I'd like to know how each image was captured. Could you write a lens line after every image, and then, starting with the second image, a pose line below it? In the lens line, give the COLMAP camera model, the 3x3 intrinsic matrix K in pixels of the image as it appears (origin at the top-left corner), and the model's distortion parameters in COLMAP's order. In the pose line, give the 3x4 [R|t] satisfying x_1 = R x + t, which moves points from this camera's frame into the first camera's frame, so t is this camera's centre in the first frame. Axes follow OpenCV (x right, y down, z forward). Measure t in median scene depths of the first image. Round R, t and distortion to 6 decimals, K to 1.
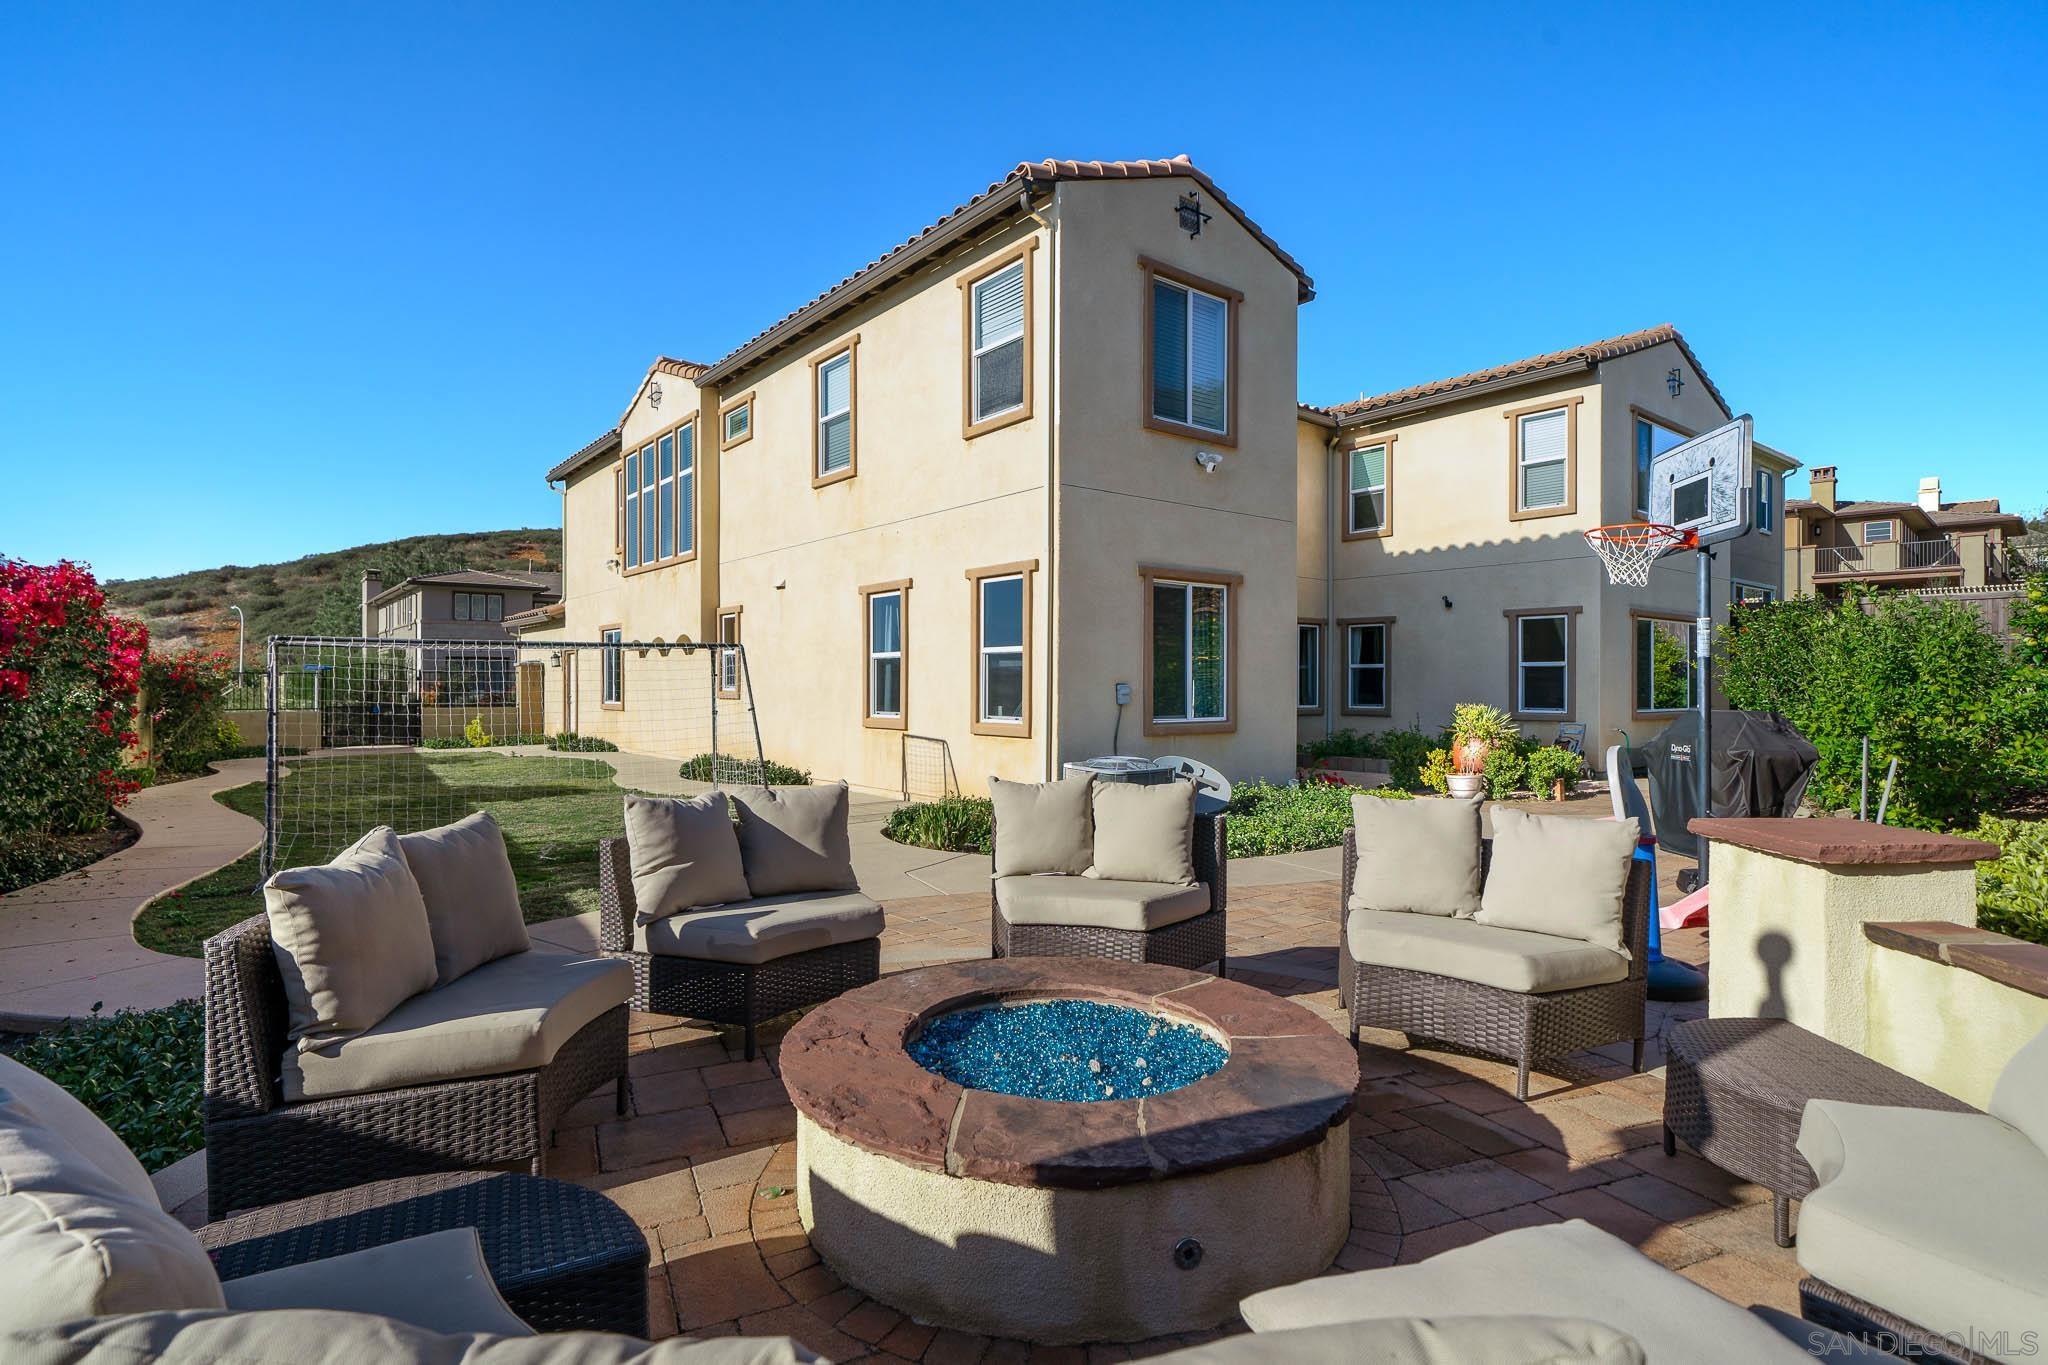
lens RADIAL K [[982.8, 0, 982.7], [0, 982.8, 681.1], [0, 0, 1]] dist [-0.004612, -0.000187]
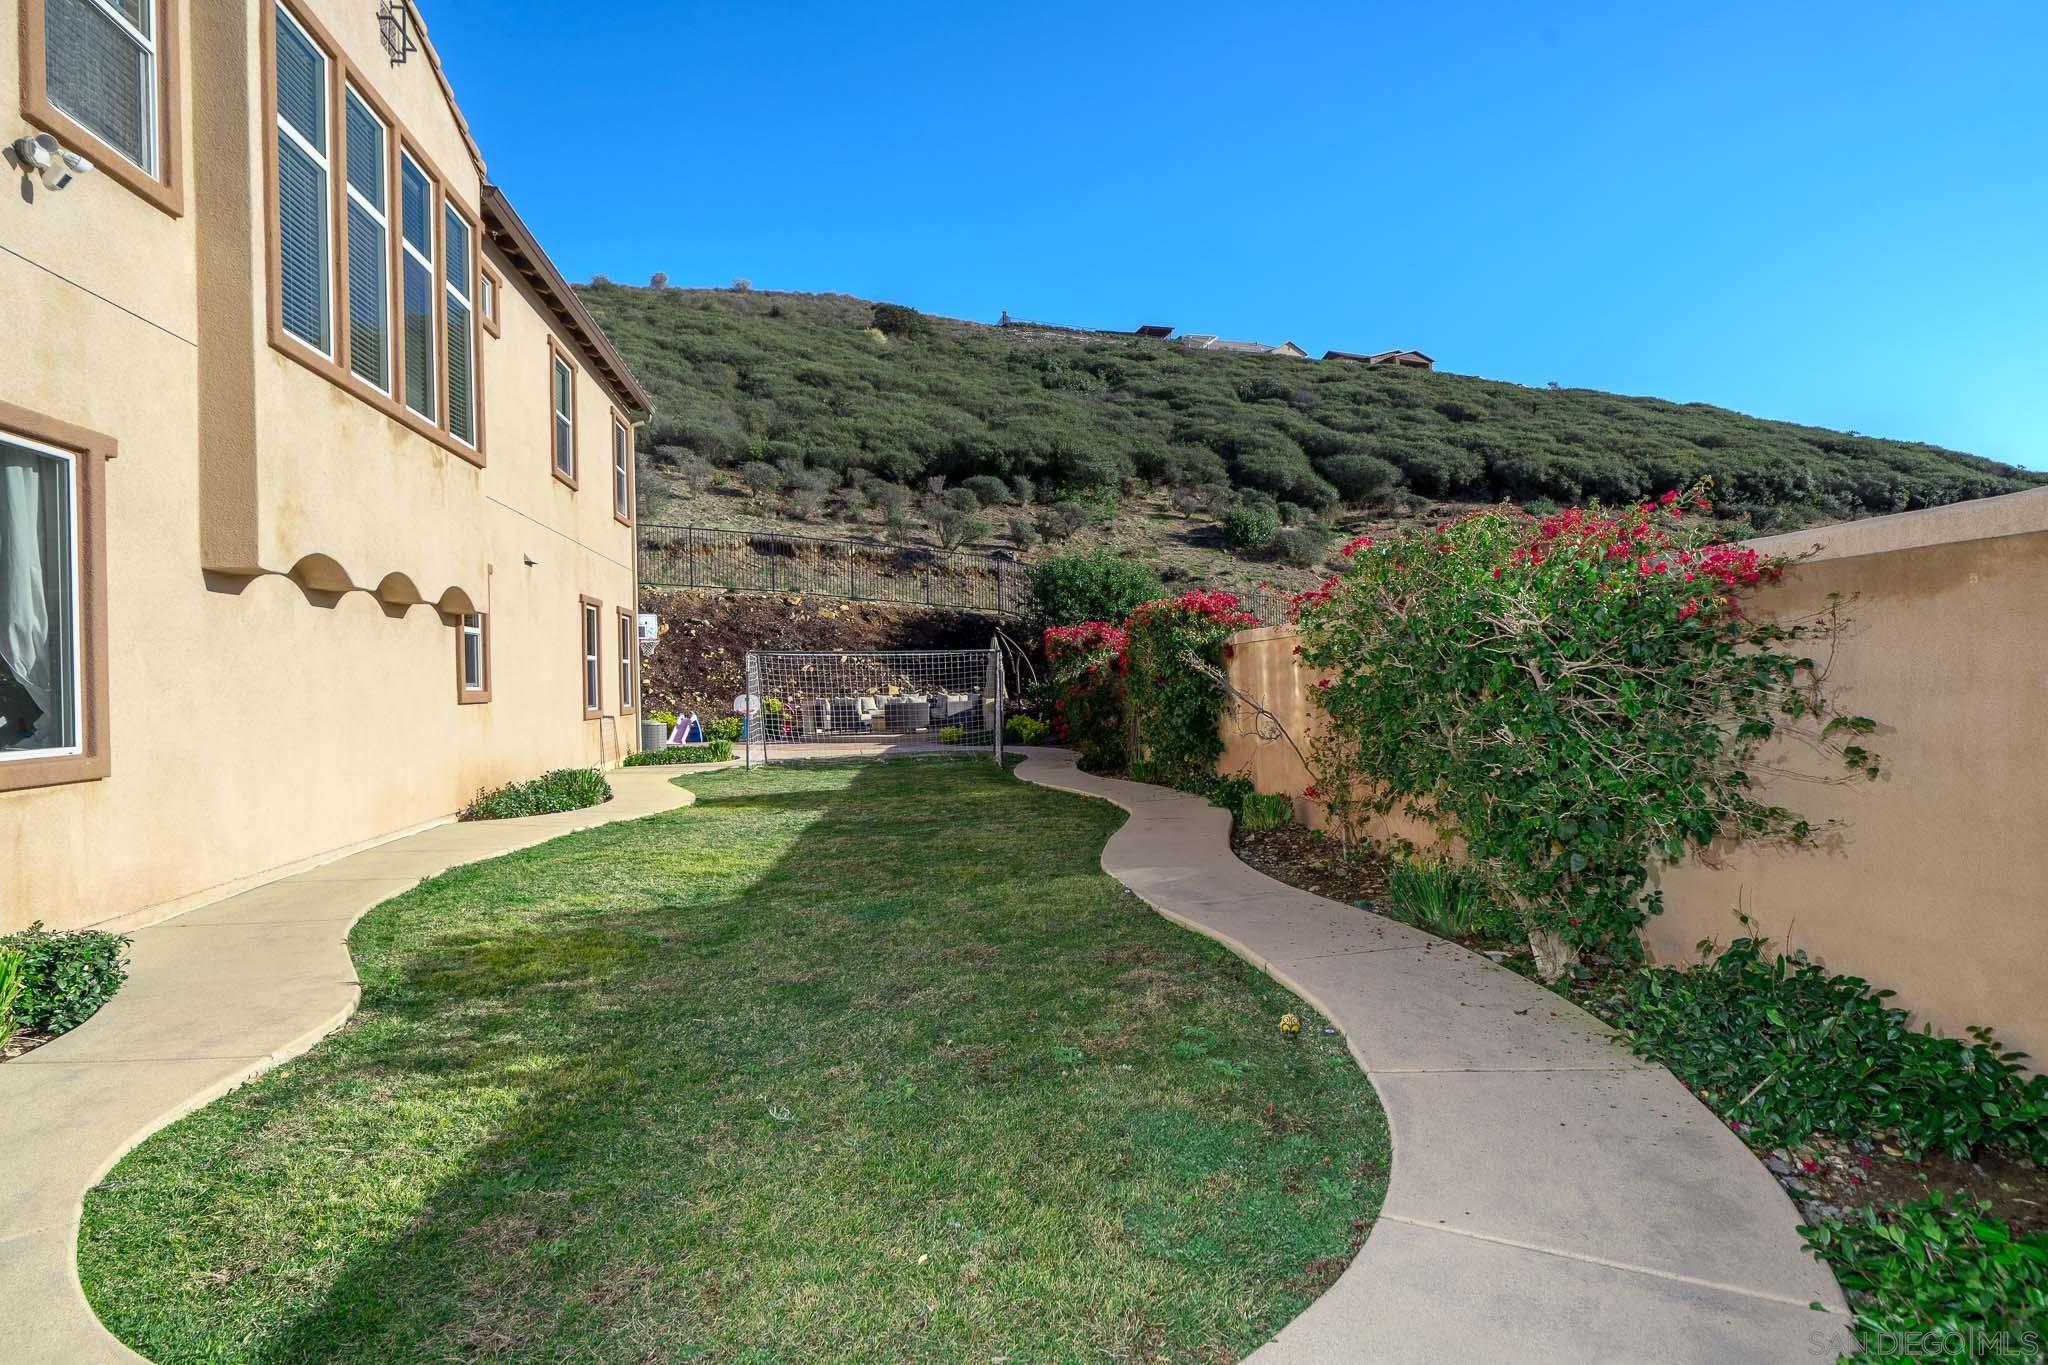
lens RADIAL K [[1065.7, 0, 1009.3], [0, 1065.7, 683.2], [0, 0, 1]] dist [0.001835, 0.001251]
pose [[-0.870766, 0.015321, 0.491460, -1.012074], [0.018882, 0.999819, 0.002285, 0.006946], [-0.491336, 0.011269, -0.870897, 1.614041]]
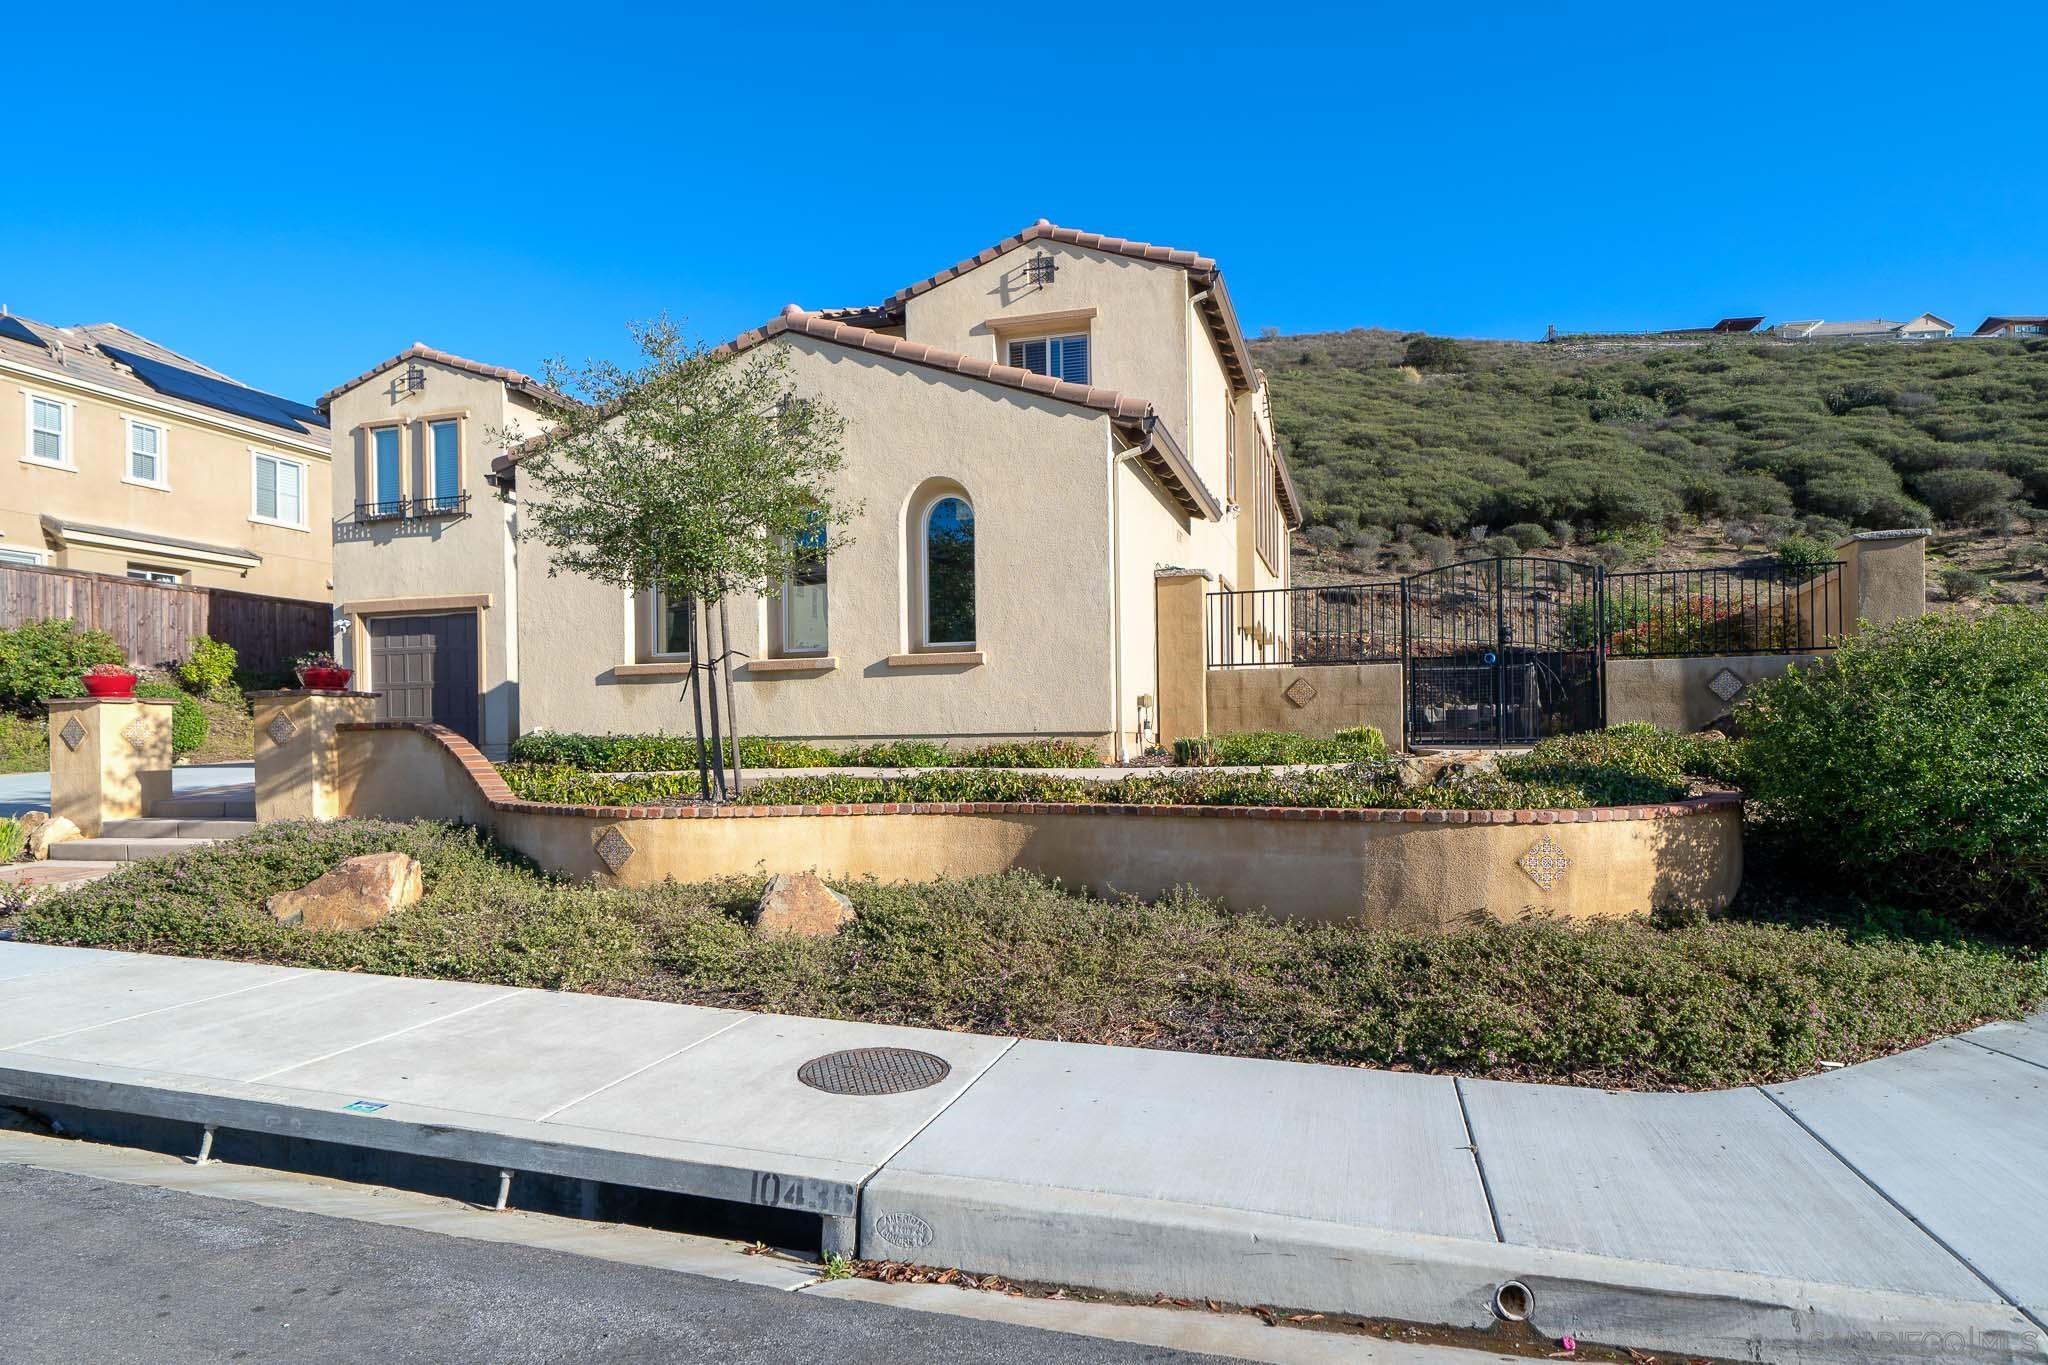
lens RADIAL K [[1144.0, 0, 1068.1], [0, 1144.0, 741.8], [0, 0, 1]] dist [0.001648, -0.000279]
pose [[-0.609383, 0.003451, 0.792868, -1.504309], [0.010449, 0.999939, 0.003679, 0.090604], [-0.792807, 0.010526, -0.609382, 2.439293]]
